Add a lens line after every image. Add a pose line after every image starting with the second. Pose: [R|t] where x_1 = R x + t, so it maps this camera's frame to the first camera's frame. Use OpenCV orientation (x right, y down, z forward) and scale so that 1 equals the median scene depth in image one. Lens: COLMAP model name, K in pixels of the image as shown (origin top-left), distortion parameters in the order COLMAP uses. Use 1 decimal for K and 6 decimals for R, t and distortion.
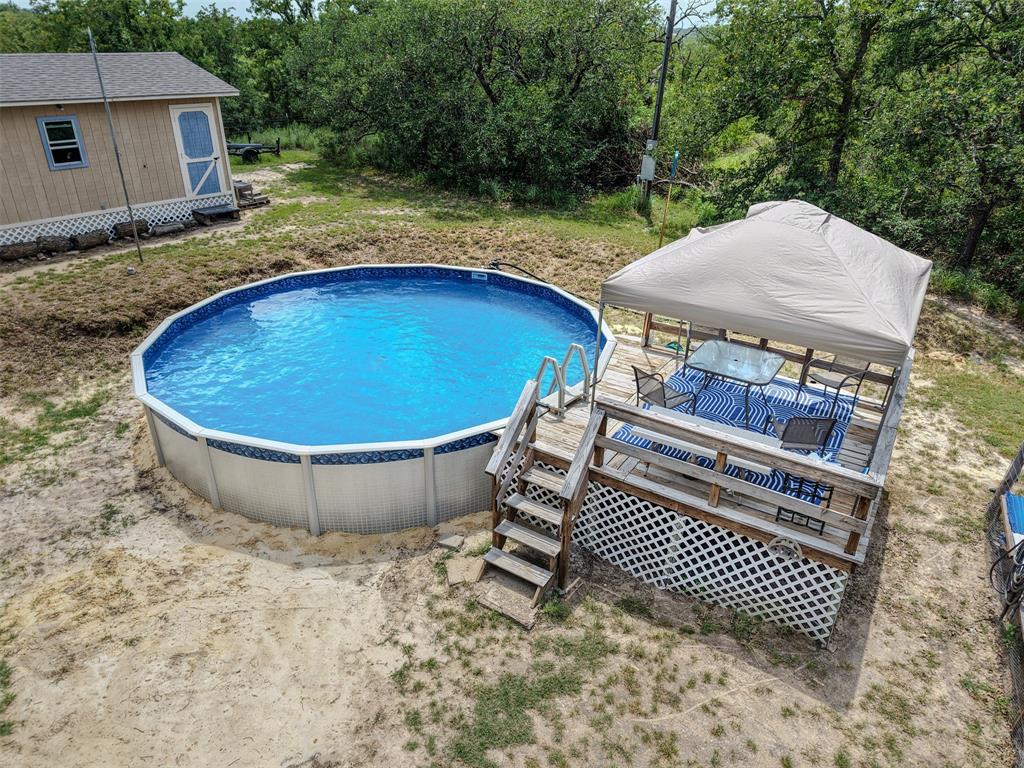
lens RADIAL K [[694.1, 0, 512.0], [0, 694.1, 384.0], [0, 0, 1]] dist [0.006123, -0.000682]
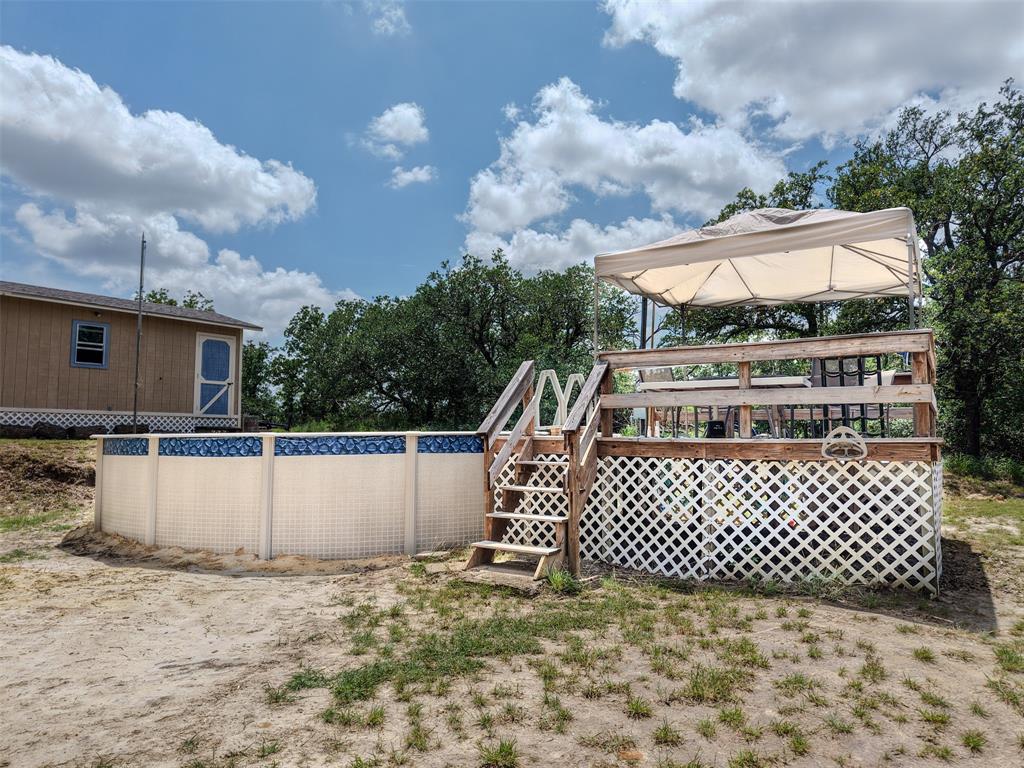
lens RADIAL K [[694.1, 0, 512.0], [0, 694.1, 384.0], [0, 0, 1]] dist [0.006123, -0.000682]
pose [[0.999844, -0.017667, -0.000492, 0.004103], [0.014792, 0.851728, -0.523775, 0.272384], [0.009673, 0.523686, 0.851856, 0.123184]]
